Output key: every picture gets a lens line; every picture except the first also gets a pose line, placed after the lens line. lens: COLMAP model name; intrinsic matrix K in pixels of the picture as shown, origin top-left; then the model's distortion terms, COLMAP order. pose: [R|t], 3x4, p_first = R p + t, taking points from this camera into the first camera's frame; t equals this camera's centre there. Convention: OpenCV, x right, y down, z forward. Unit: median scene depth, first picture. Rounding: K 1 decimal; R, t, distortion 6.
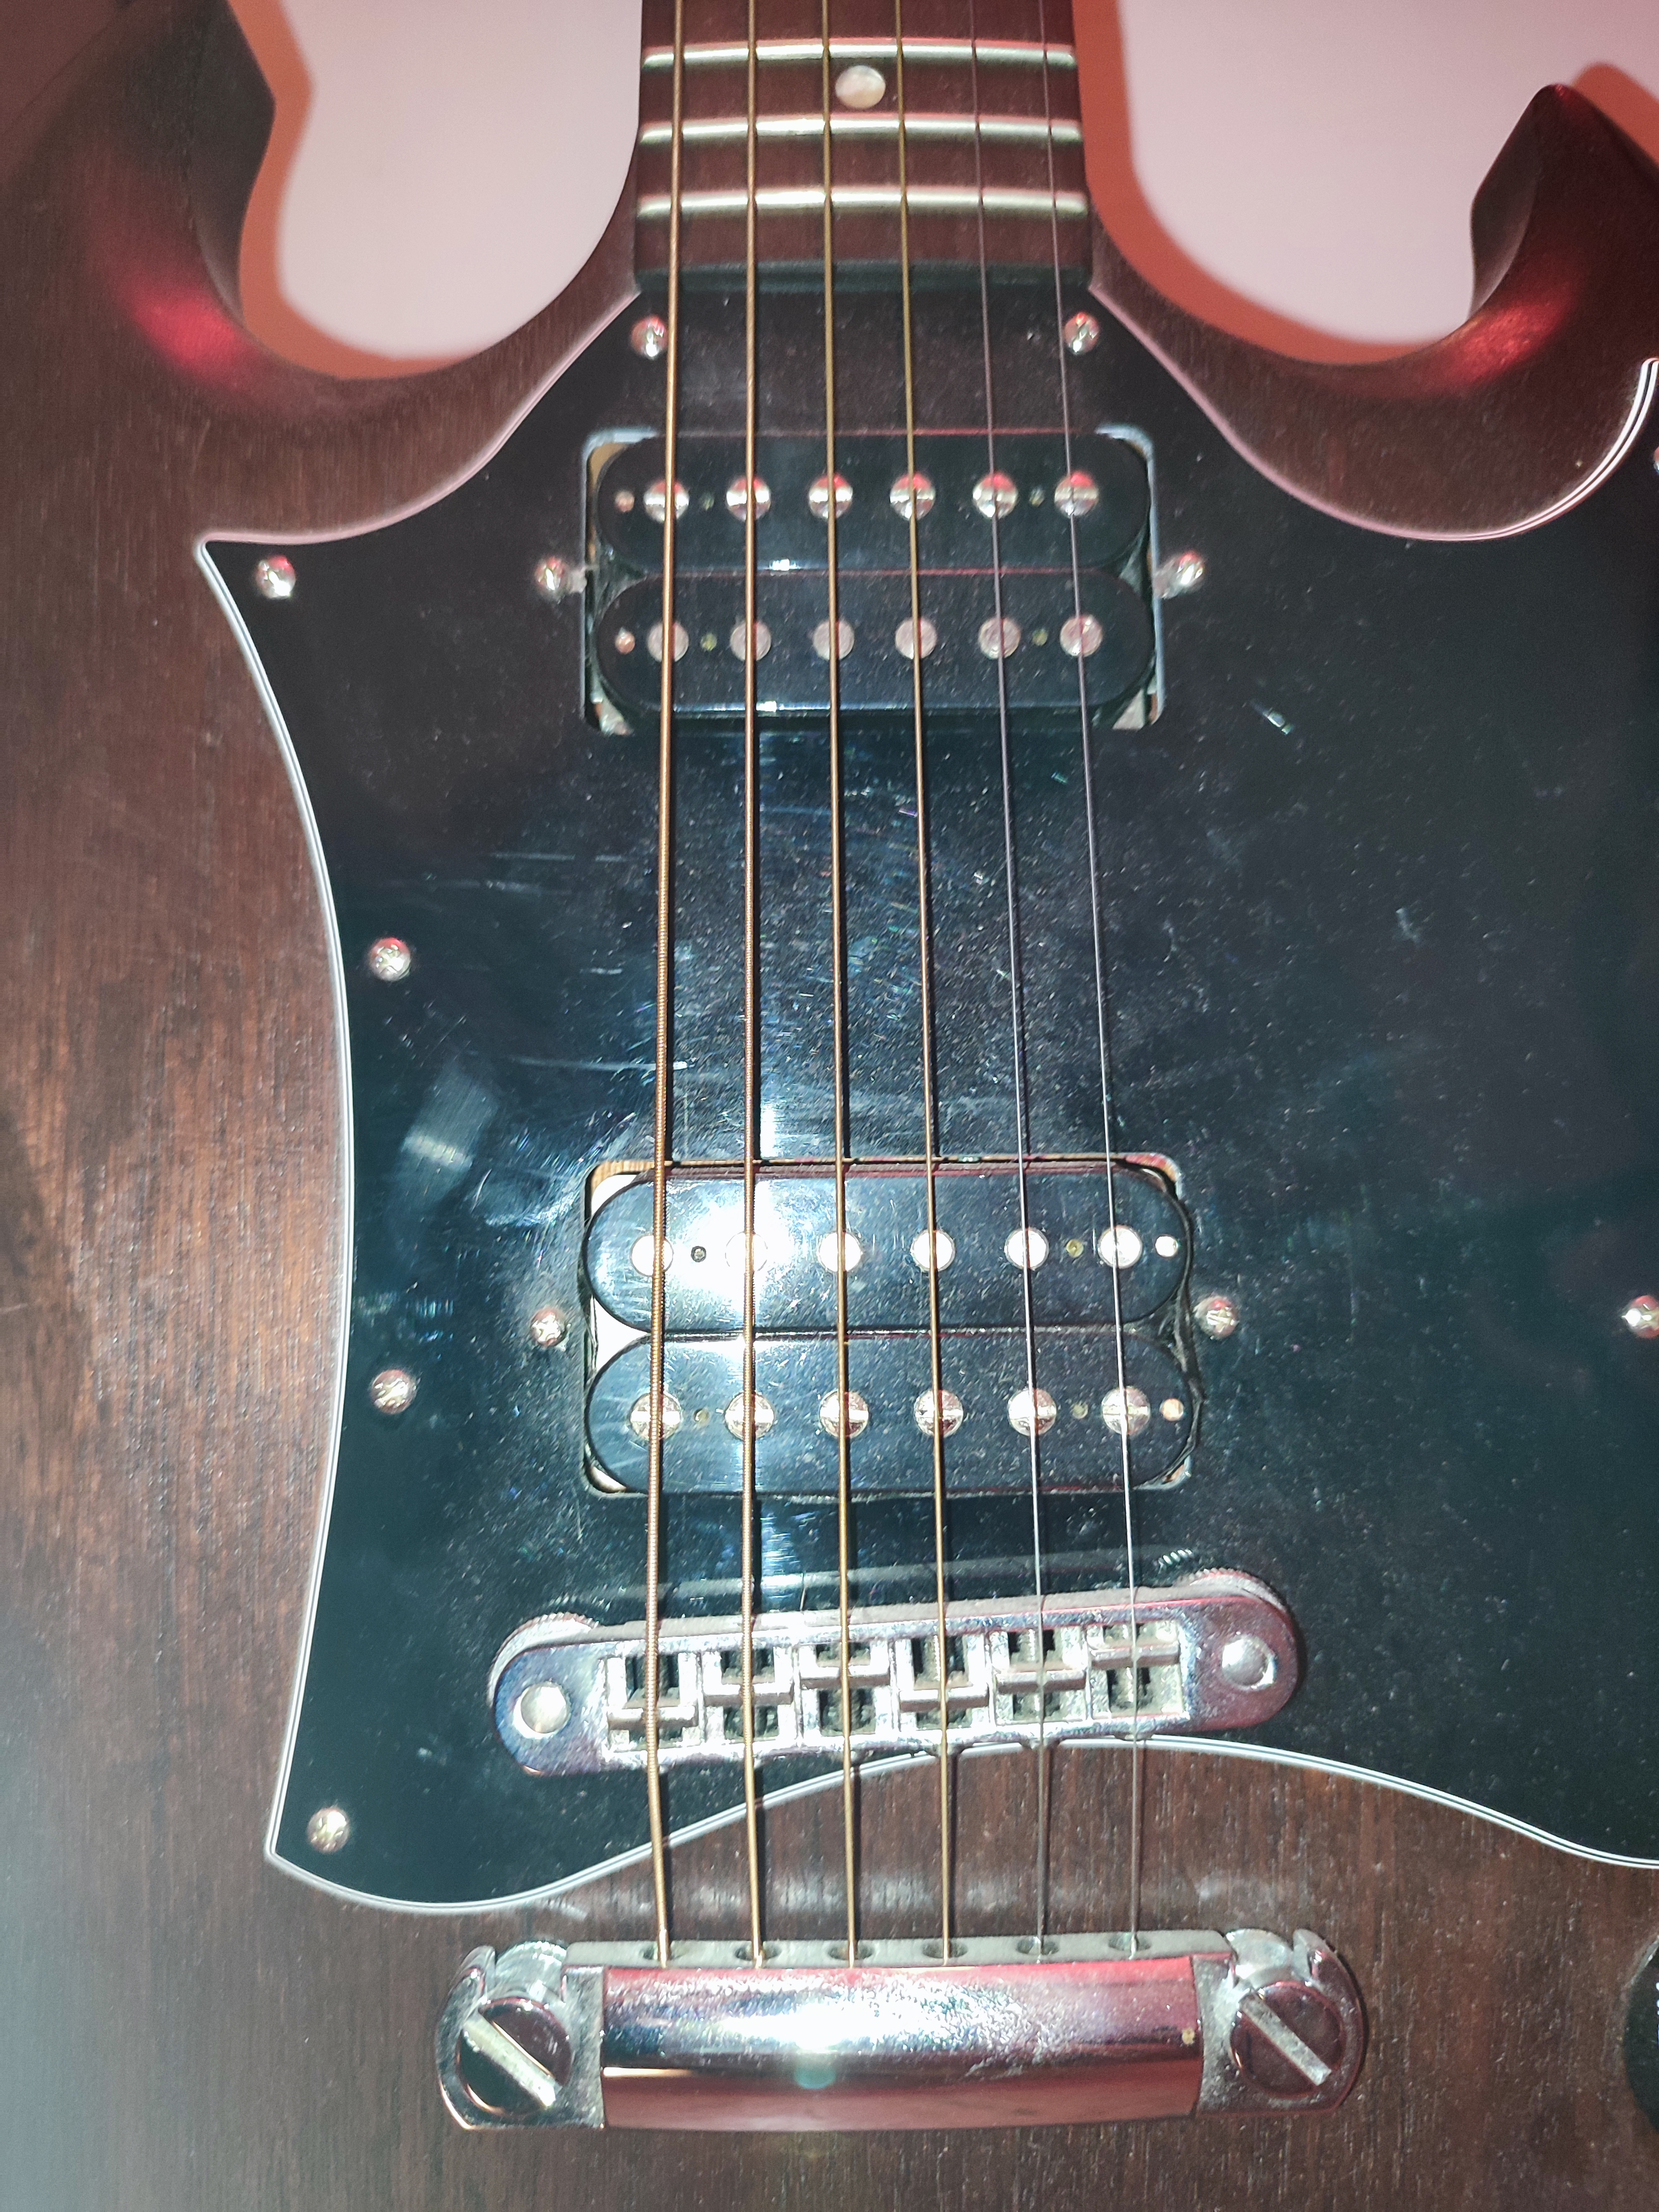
lens RADIAL K [[1708.1, 0, 812.6], [0, 1708.1, 1098.2], [0, 0, 1]] dist [-0.035246, 0.000421]
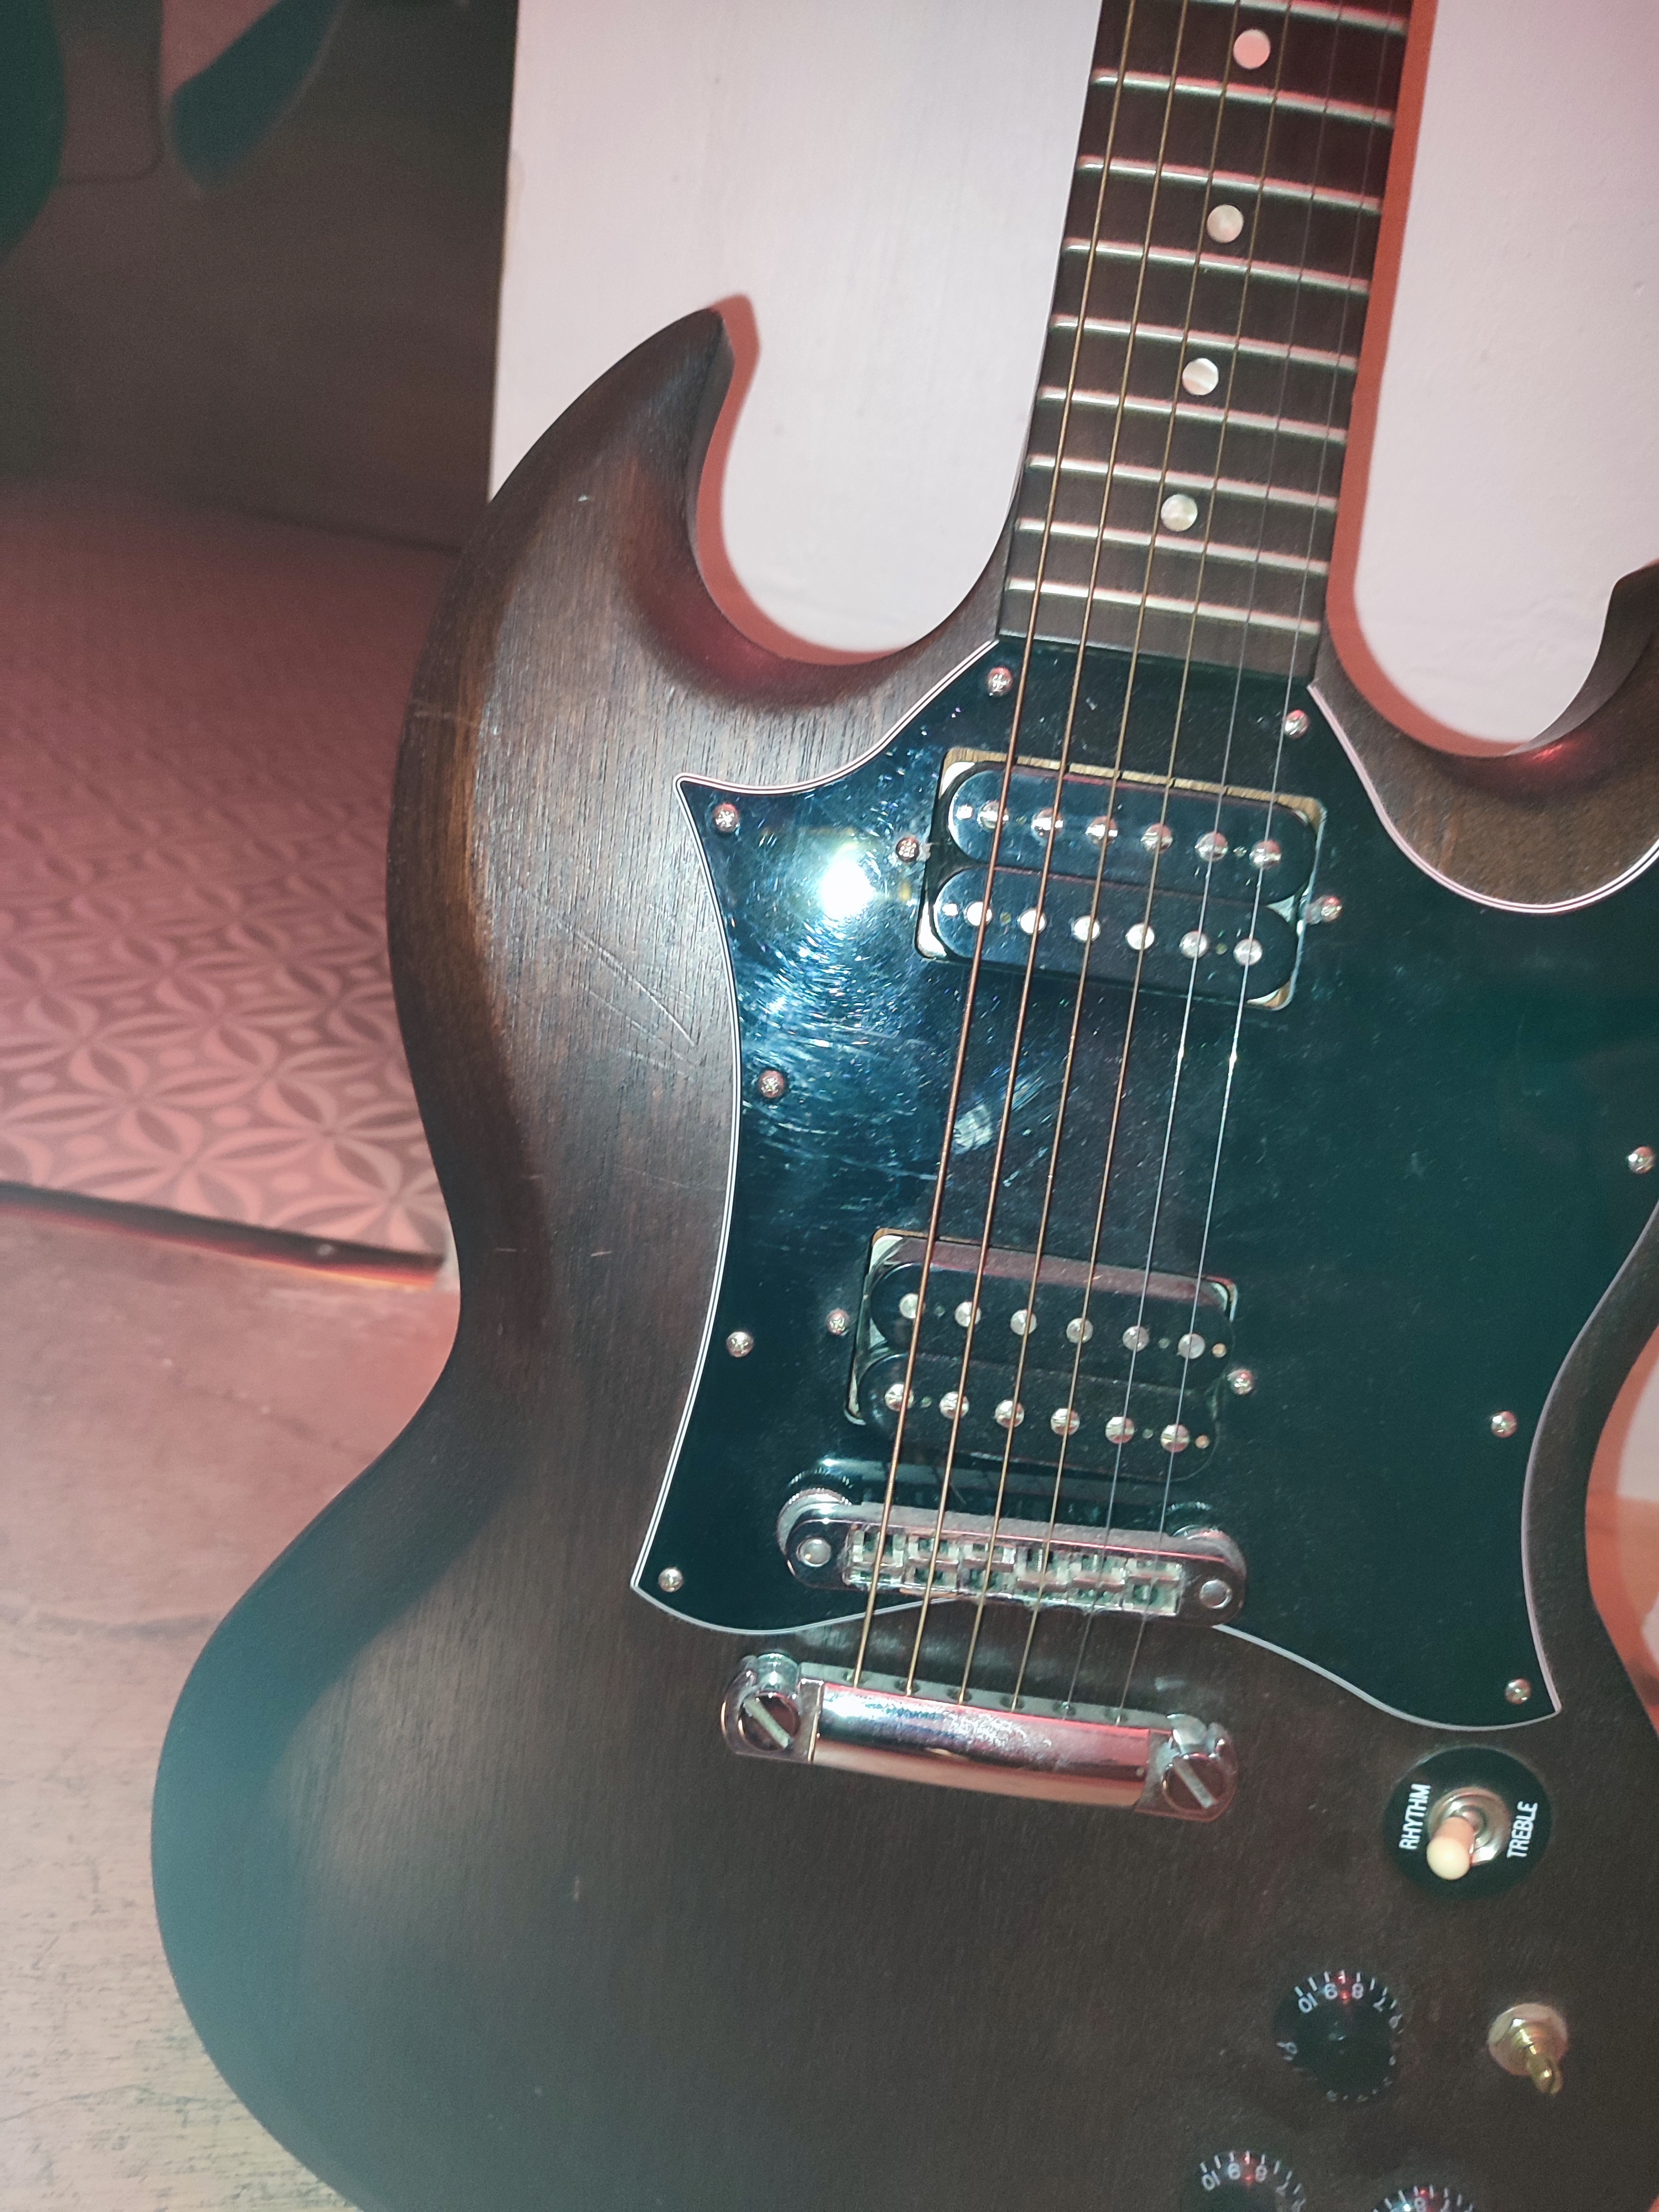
lens RADIAL K [[1708.1, 0, 839.1], [0, 1708.1, 1092.7], [0, 0, 1]] dist [-0.035246, 0.000421]
pose [[0.986858, 0.161301, -0.009653, -0.175021], [-0.154373, 0.958755, 0.238656, -0.471207], [0.047751, -0.234030, 0.971056, -0.546346]]
